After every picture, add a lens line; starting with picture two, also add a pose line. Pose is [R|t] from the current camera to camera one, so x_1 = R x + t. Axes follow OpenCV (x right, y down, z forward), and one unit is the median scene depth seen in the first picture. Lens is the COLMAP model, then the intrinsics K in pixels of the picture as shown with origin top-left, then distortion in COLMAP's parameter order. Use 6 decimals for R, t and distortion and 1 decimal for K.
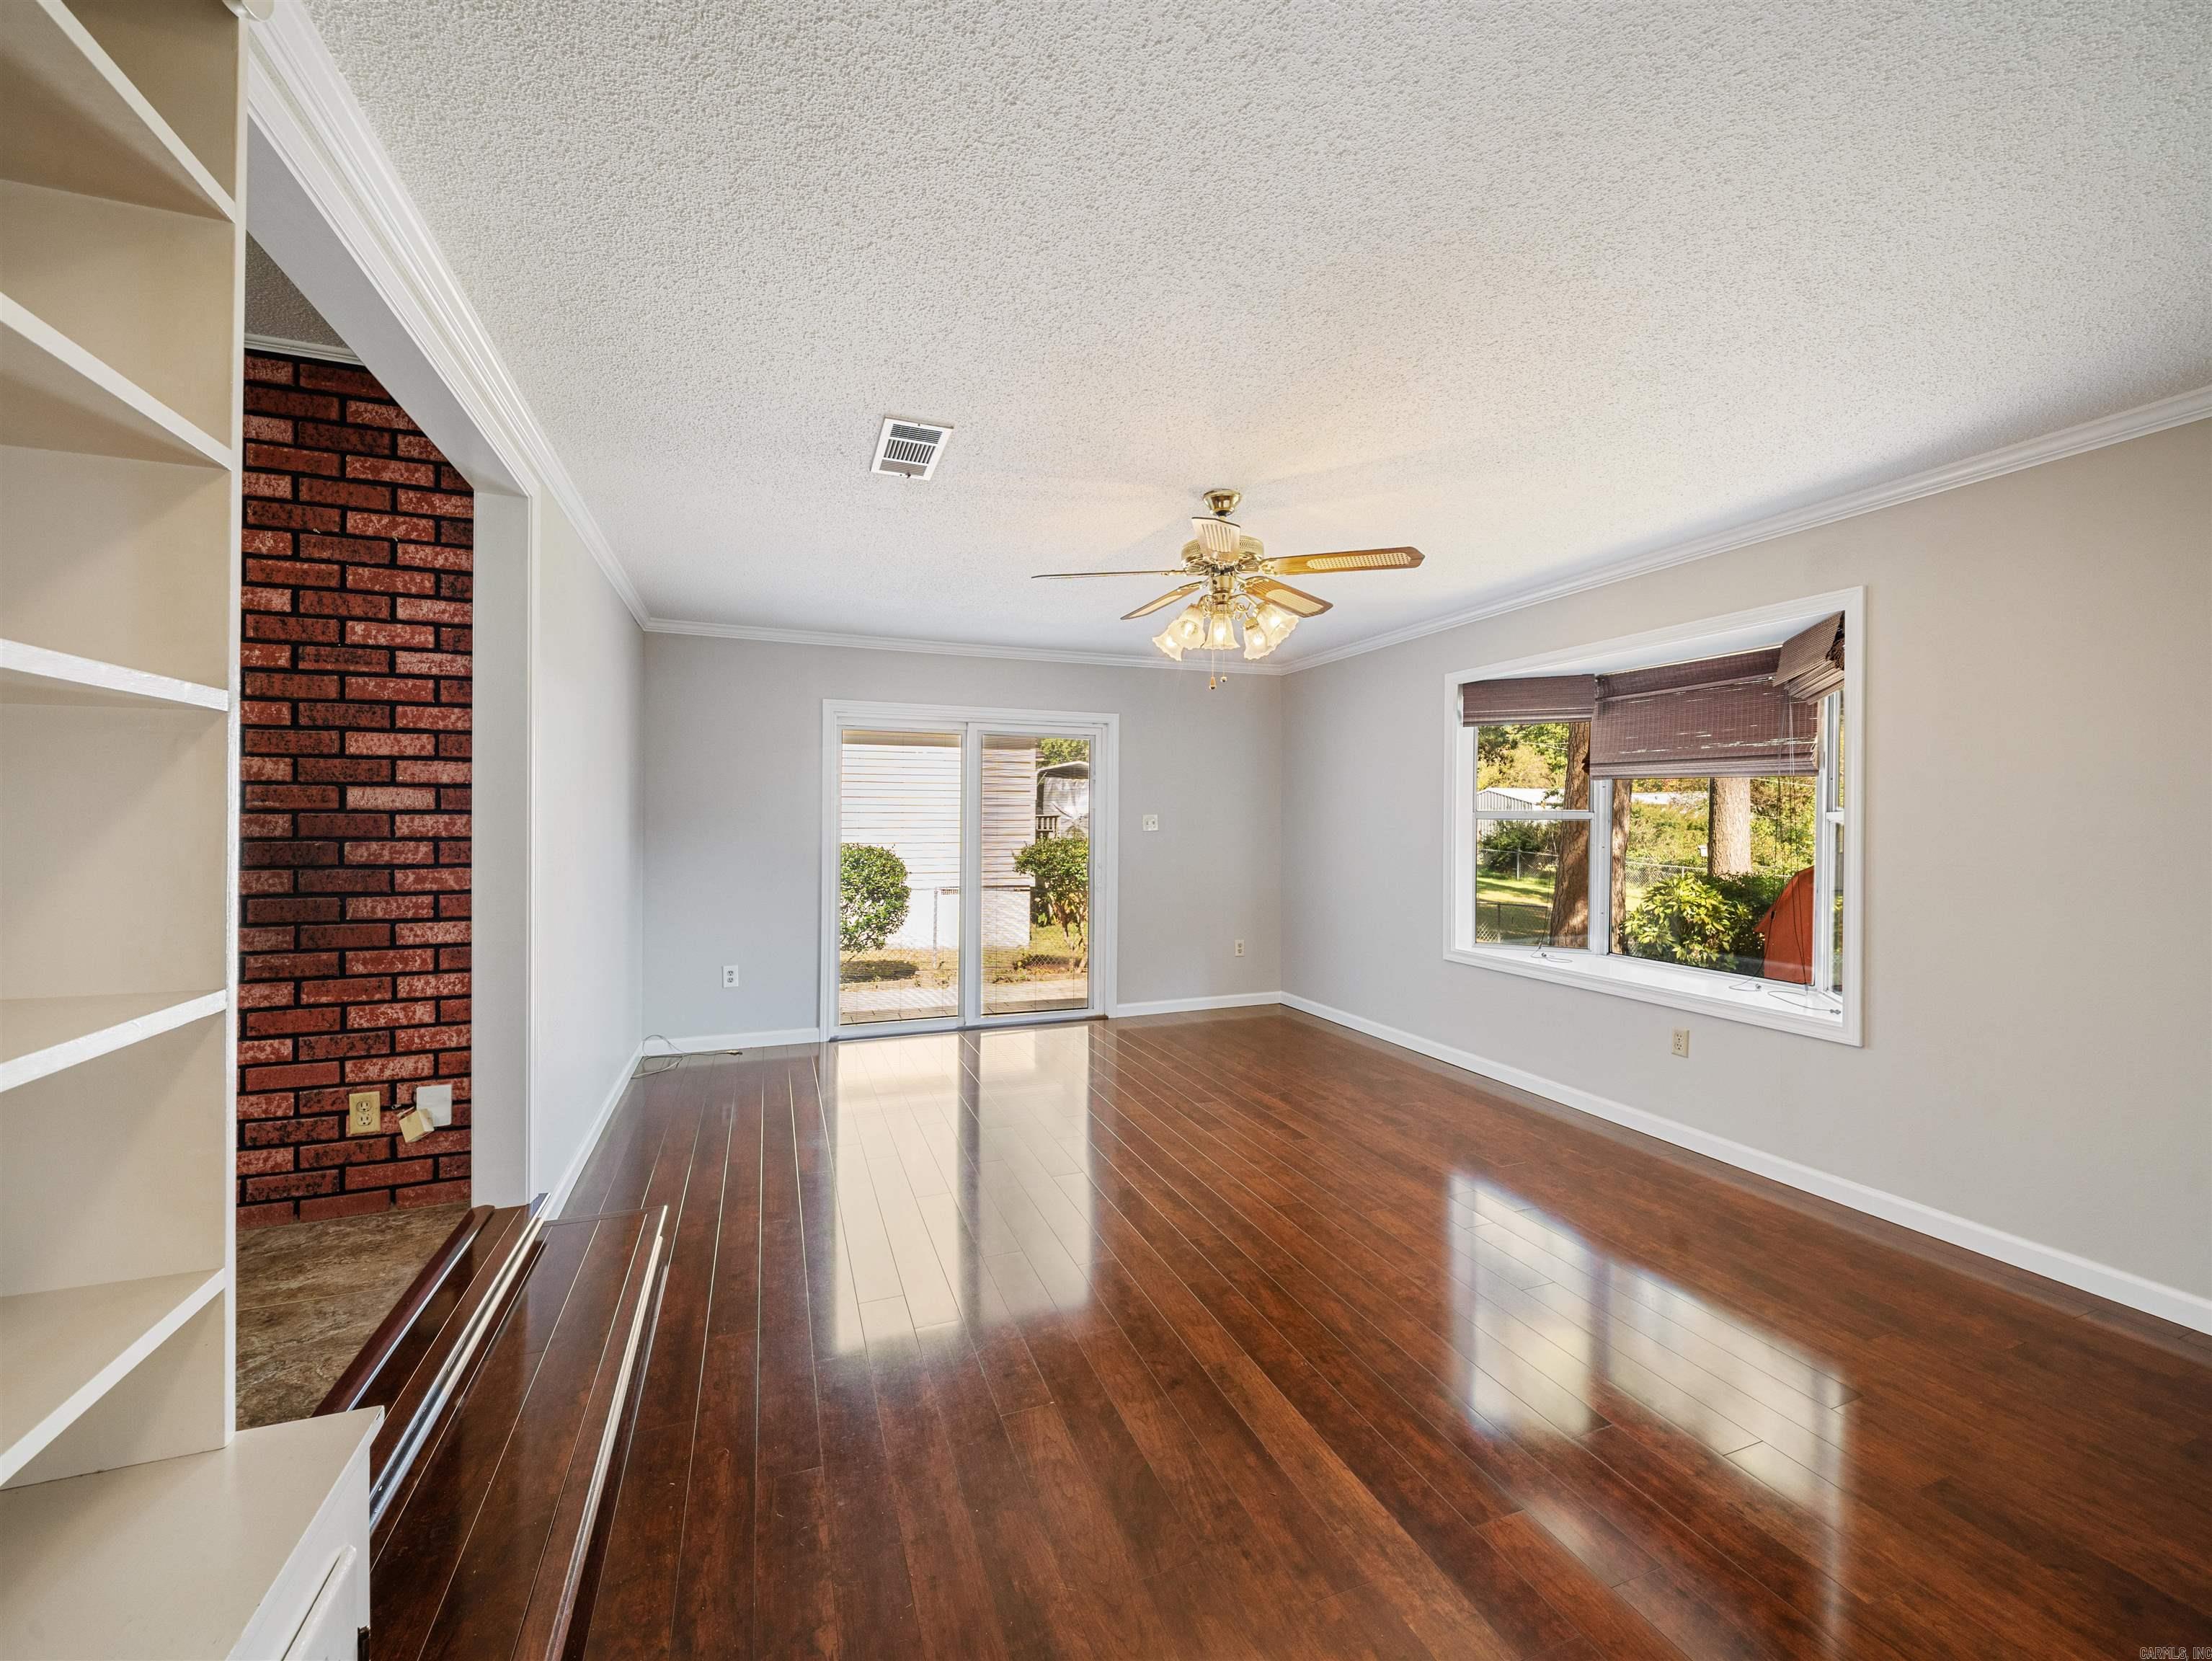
lens RADIAL K [[871.3, 0, 1106.6], [0, 871.3, 819.8], [0, 0, 1]] dist [0.014357, -0.010059]
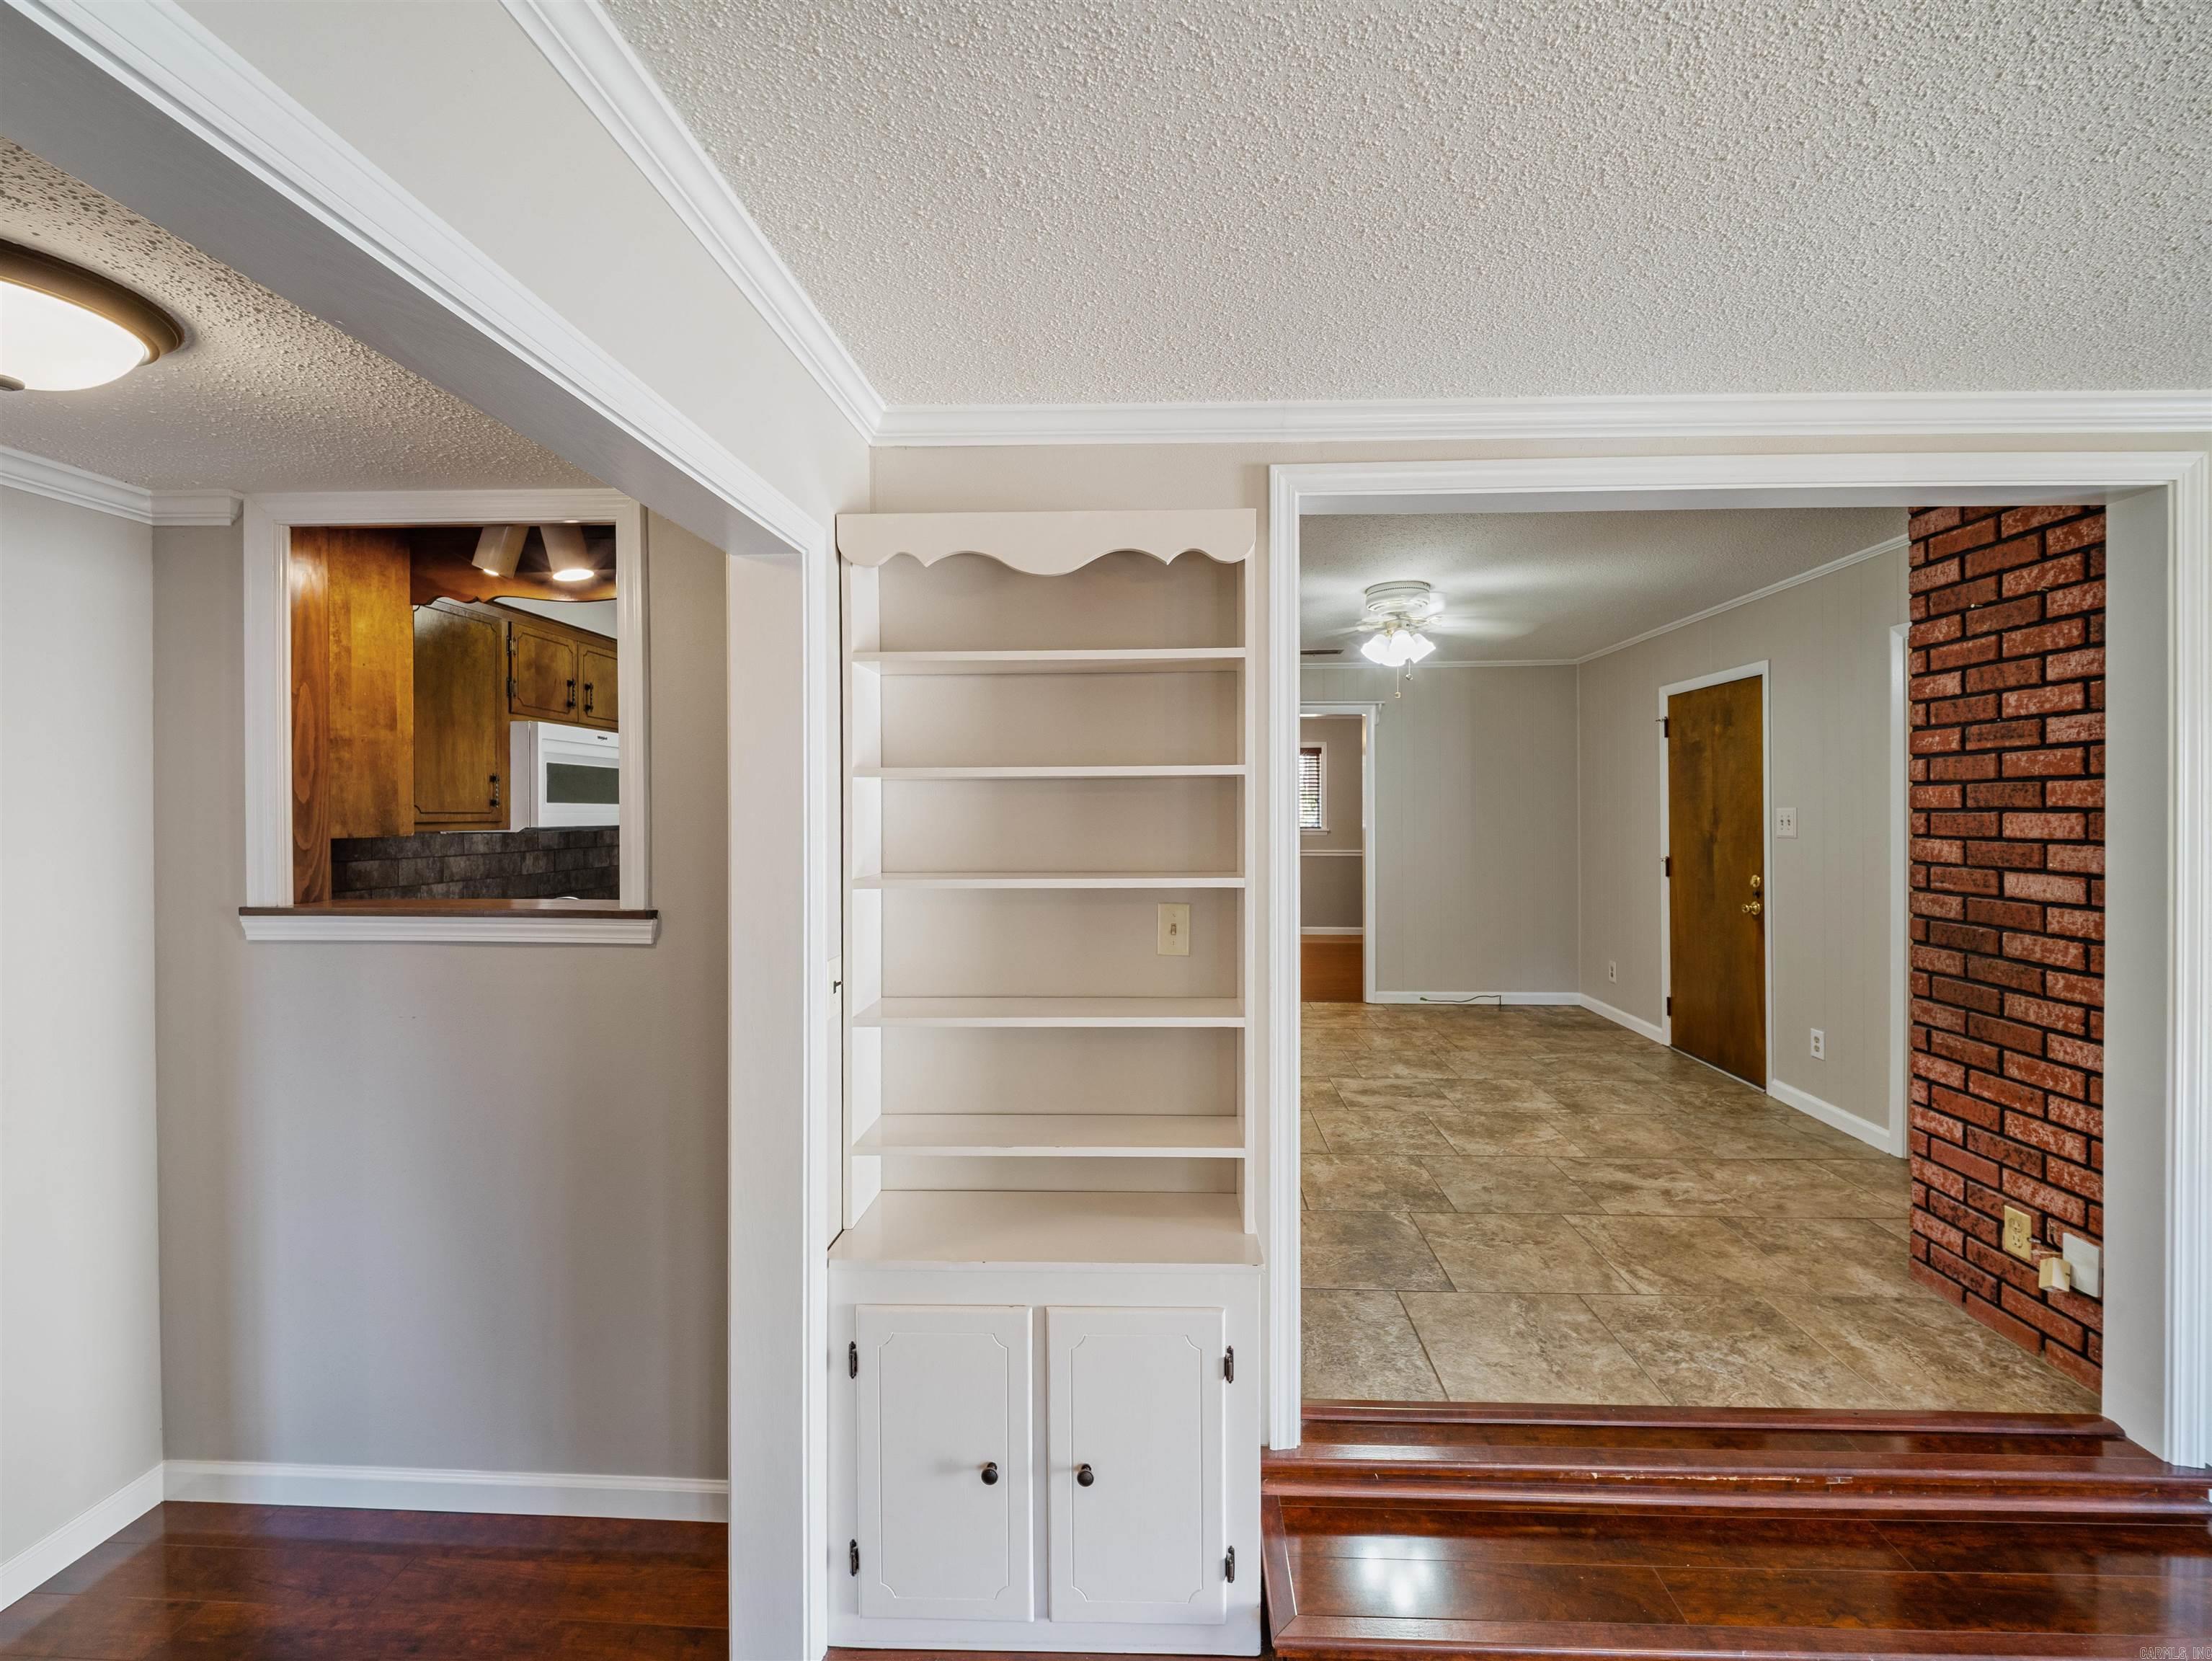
lens RADIAL K [[904.6, 0, 1138.3], [0, 904.6, 812.1], [0, 0, 1]] dist [-0.001488, -0.000310]
pose [[-0.386060, 0.004413, -0.922463, 0.360276], [0.000060, 0.999989, 0.004759, -0.104165], [0.922474, 0.001782, -0.386056, 0.516507]]
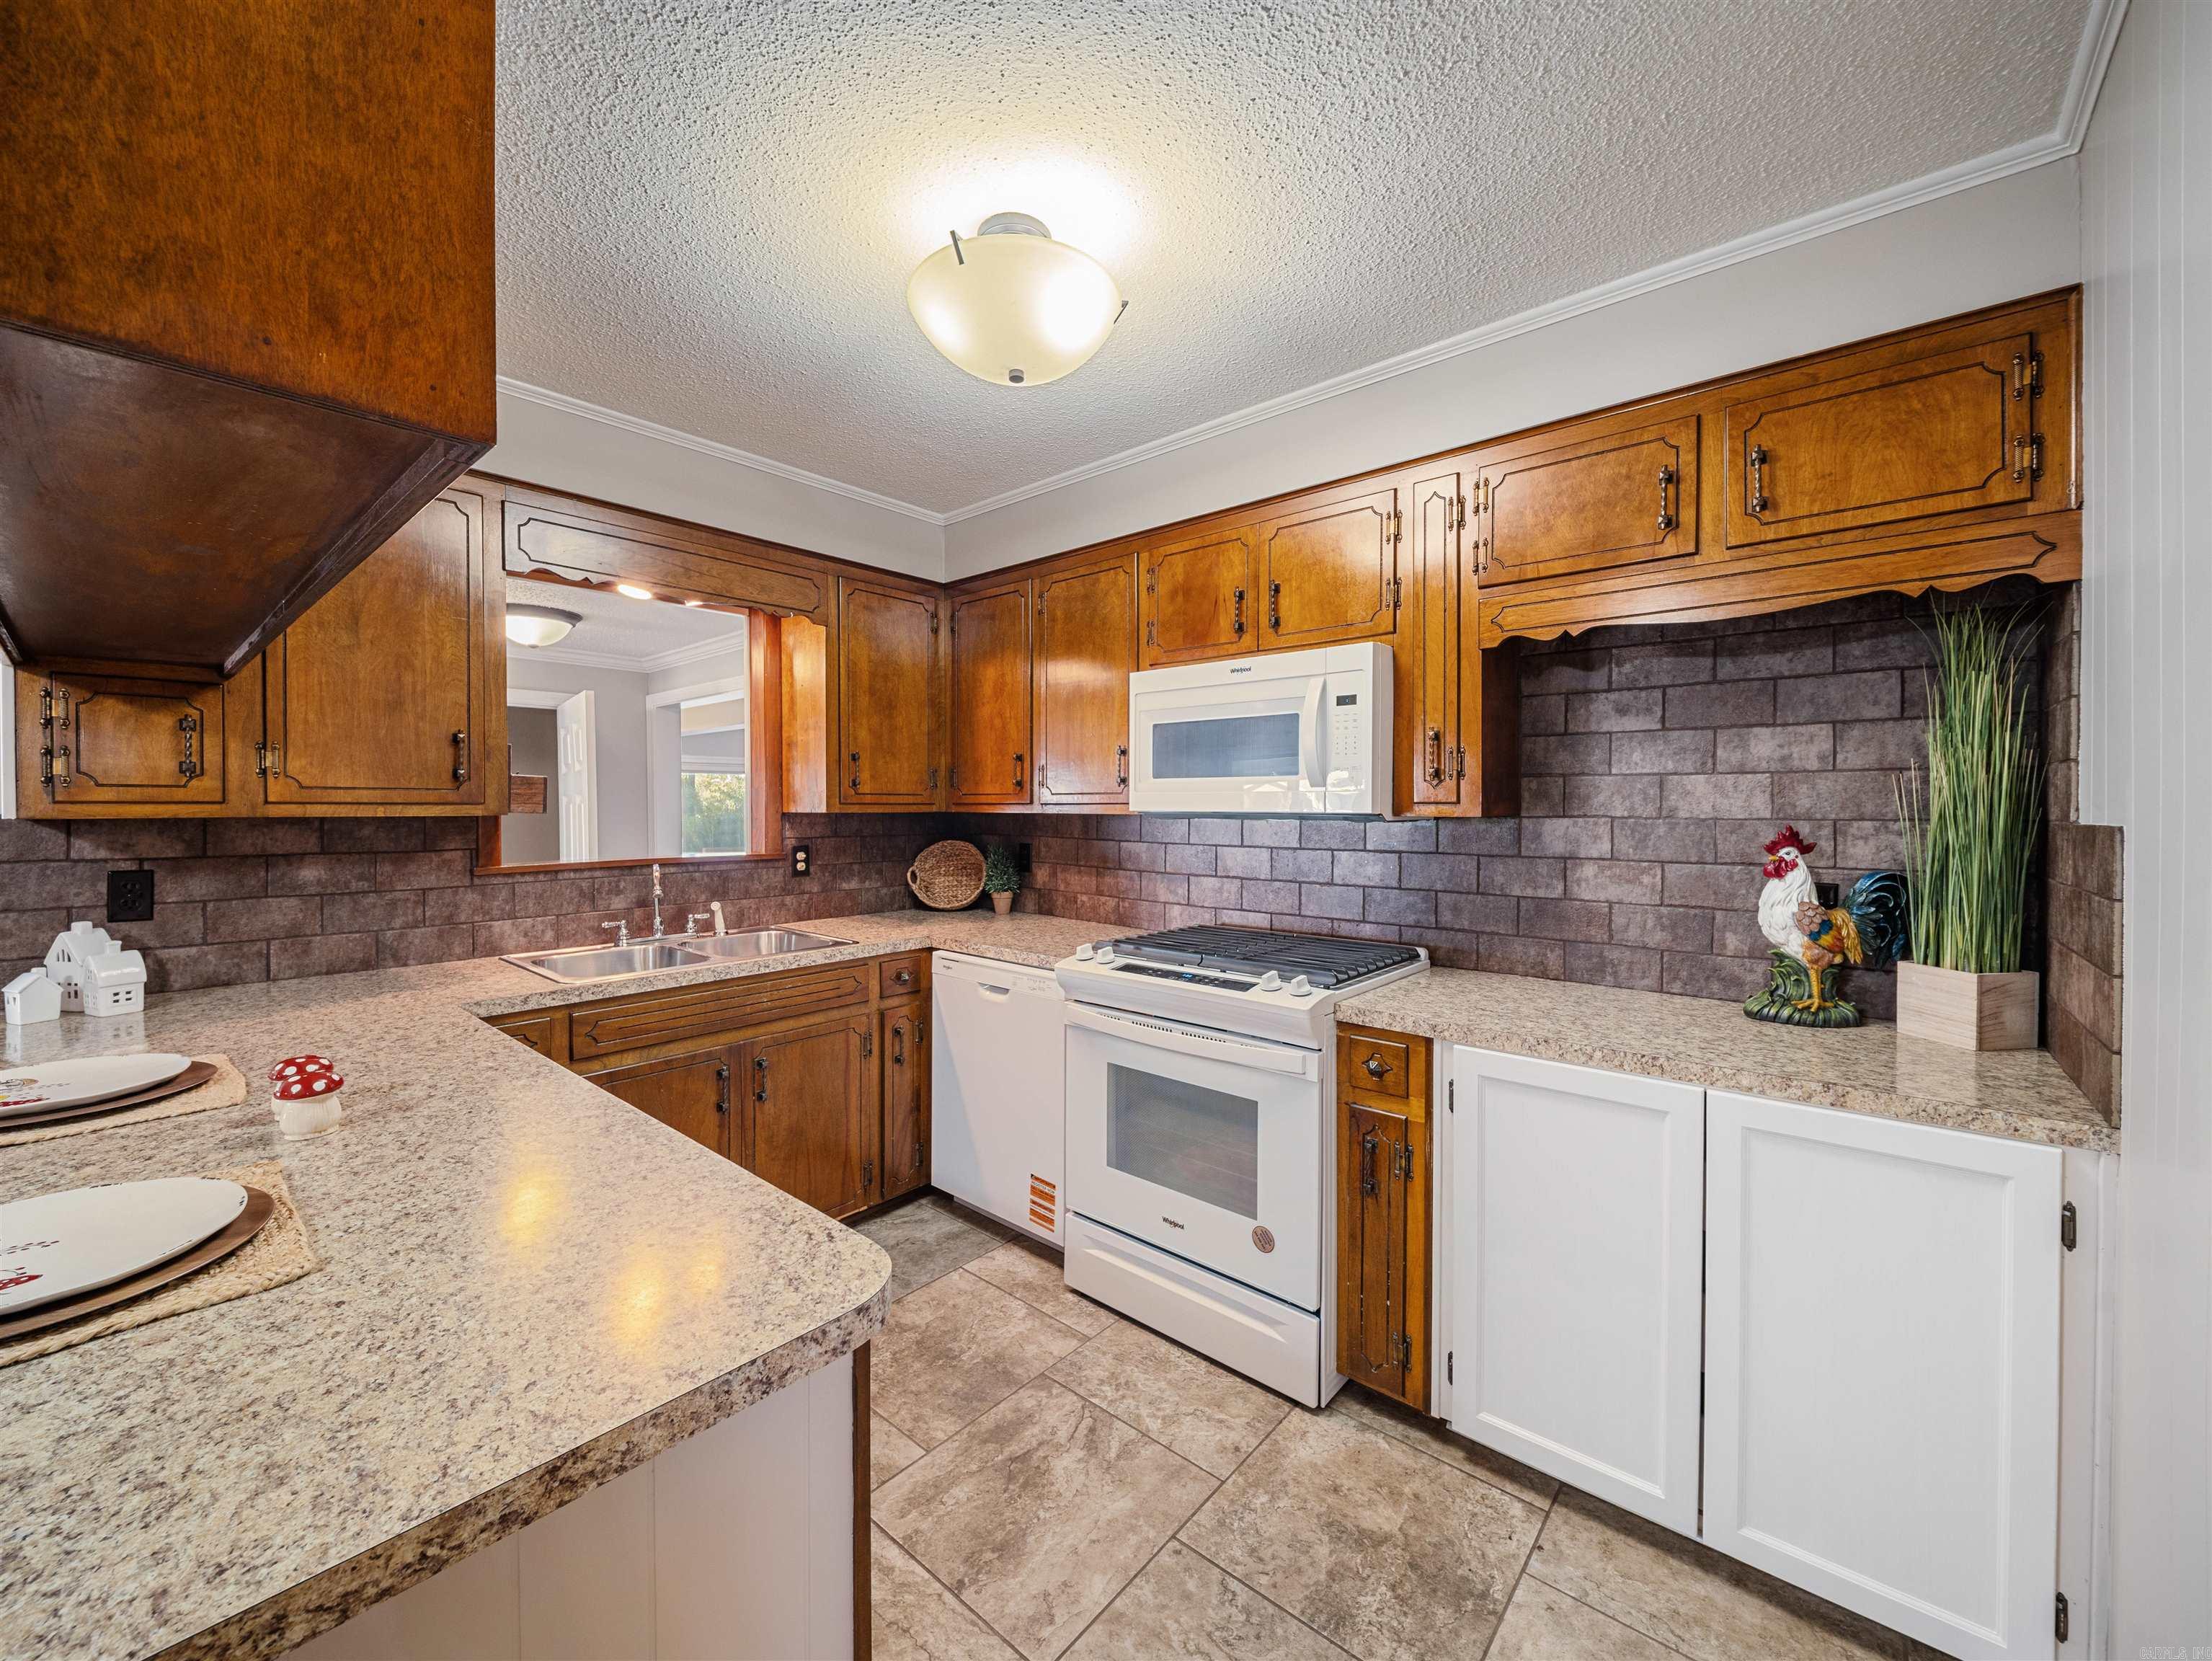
lens RADIAL K [[871.3, 0, 1106.6], [0, 871.3, 819.8], [0, 0, 1]] dist [0.014357, -0.010059]
pose [[-0.472248, -0.012945, 0.881370, -1.535284], [0.004709, 0.999841, 0.017208, -0.081576], [-0.881453, 0.012277, -0.472112, -0.400042]]
